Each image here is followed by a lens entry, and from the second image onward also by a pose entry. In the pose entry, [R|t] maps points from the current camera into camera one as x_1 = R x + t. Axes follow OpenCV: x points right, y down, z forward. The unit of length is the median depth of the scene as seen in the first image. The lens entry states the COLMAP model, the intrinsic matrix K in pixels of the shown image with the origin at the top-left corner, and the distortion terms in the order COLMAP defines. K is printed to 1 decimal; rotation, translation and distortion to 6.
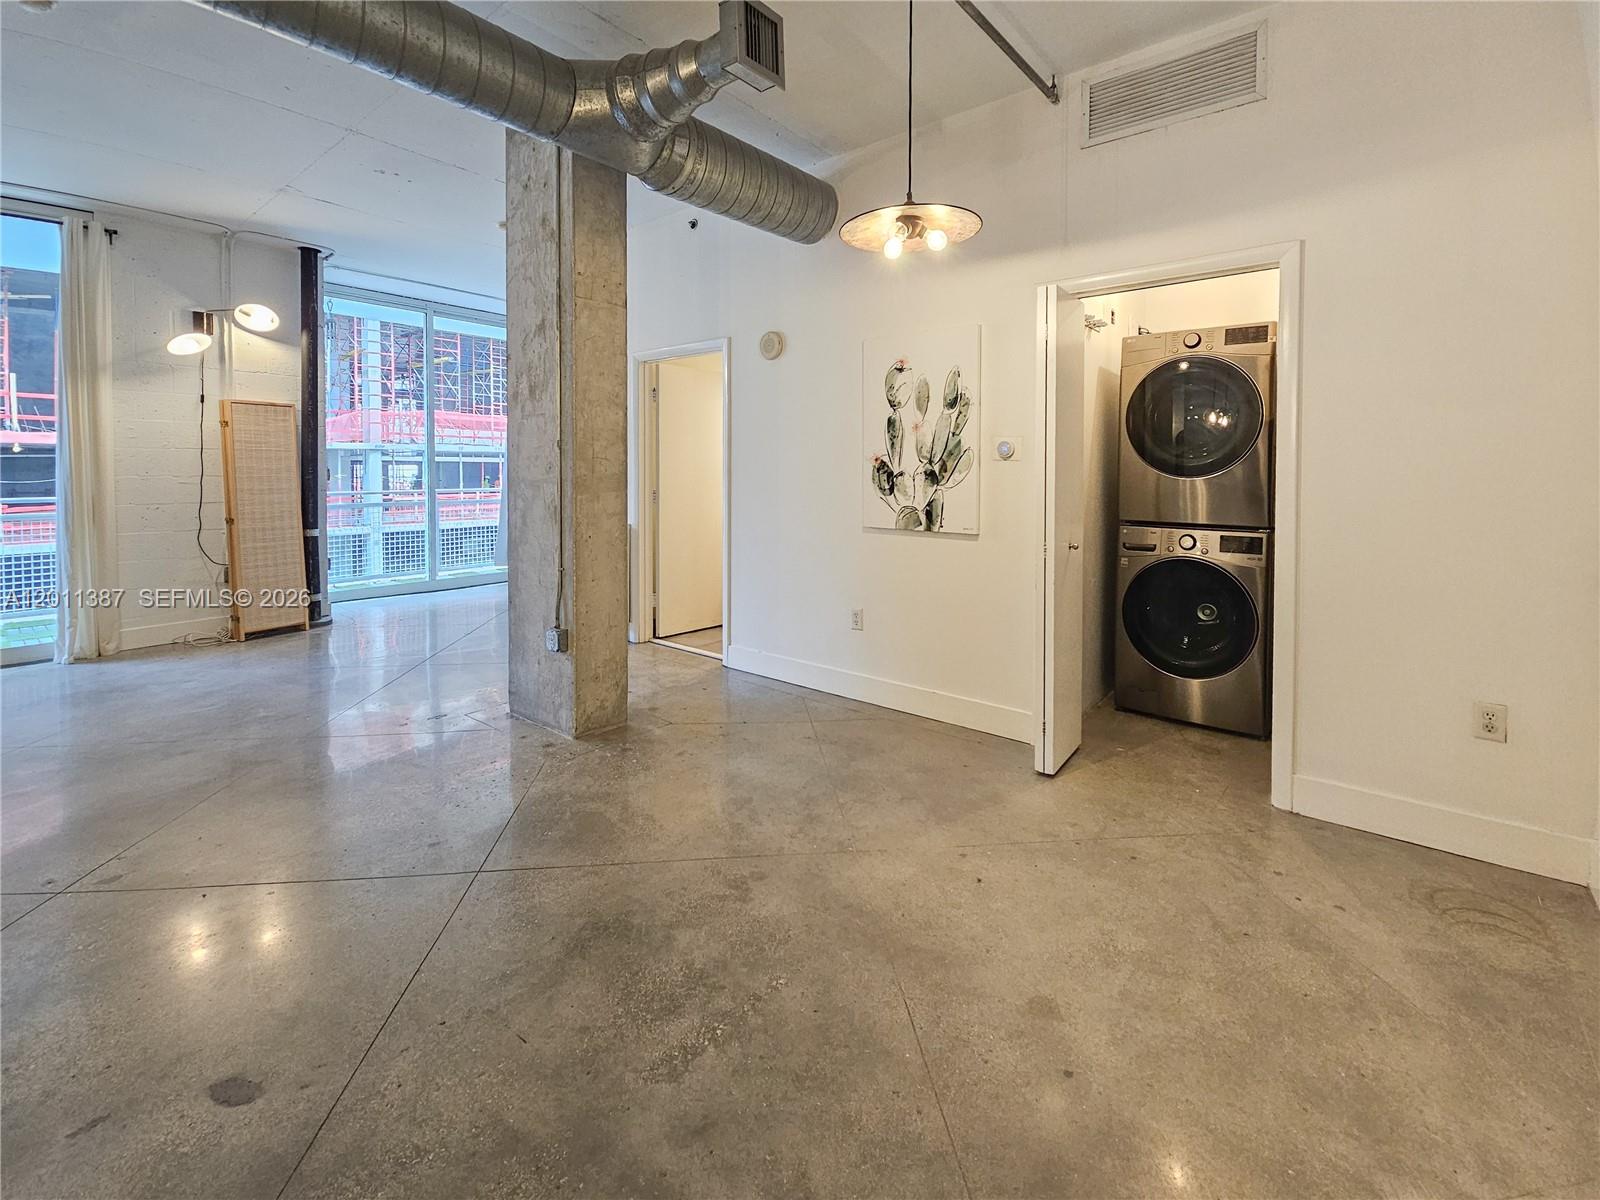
lens RADIAL K [[683.0, 0, 774.0], [0, 683.0, 485.8], [0, 0, 1]] dist [-0.000476, -0.000127]
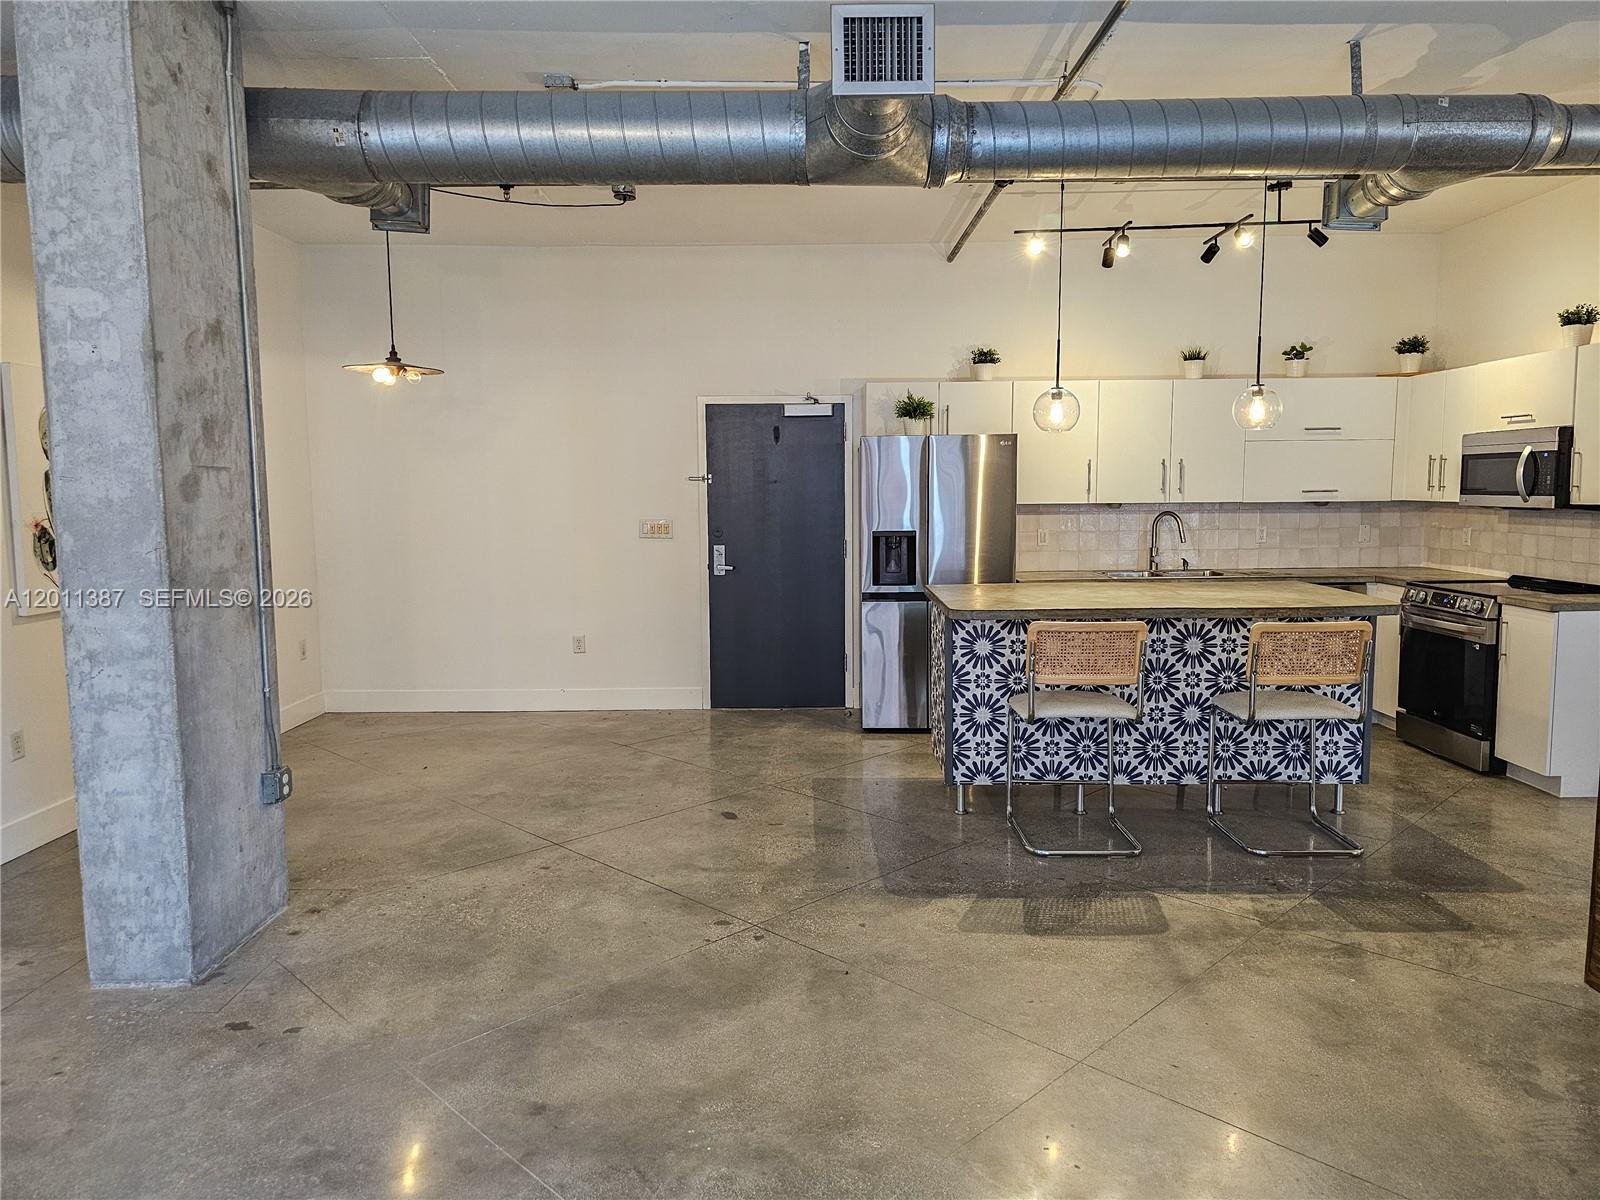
lens RADIAL K [[1080.4, 0, 779.7], [0, 1080.4, 595.8], [0, 0, 1]] dist [0.040798, -0.039848]
pose [[-0.619250, -0.076521, 0.781456, -1.415002], [0.023460, 0.992993, 0.115825, -0.087131], [-0.784843, 0.090058, -0.613116, 1.172548]]
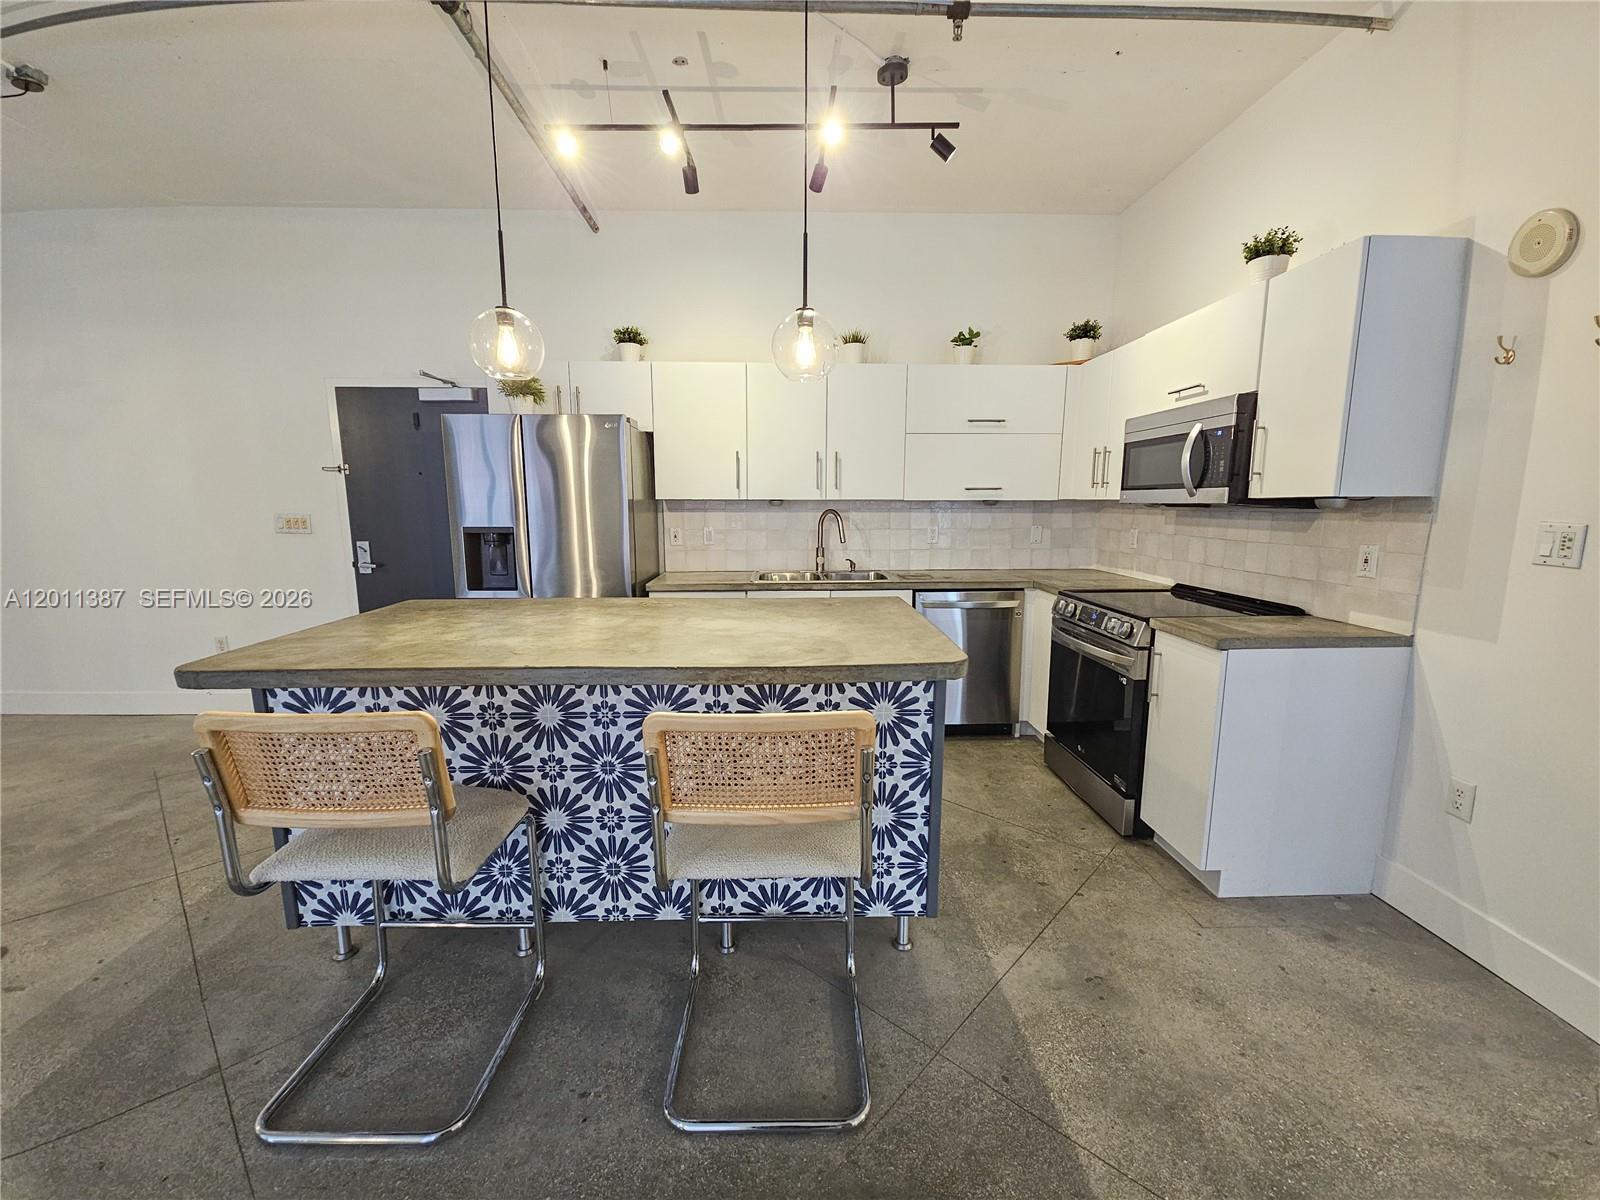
lens RADIAL K [[675.2, 0, 776.5], [0, 675.2, 608.3], [0, 0, 1]] dist [0.003108, -0.002248]
pose [[-0.646454, -0.122575, 0.753042, -1.133198], [0.014082, 0.984925, 0.172408, -0.028407], [-0.762823, 0.122058, -0.634982, 0.226930]]
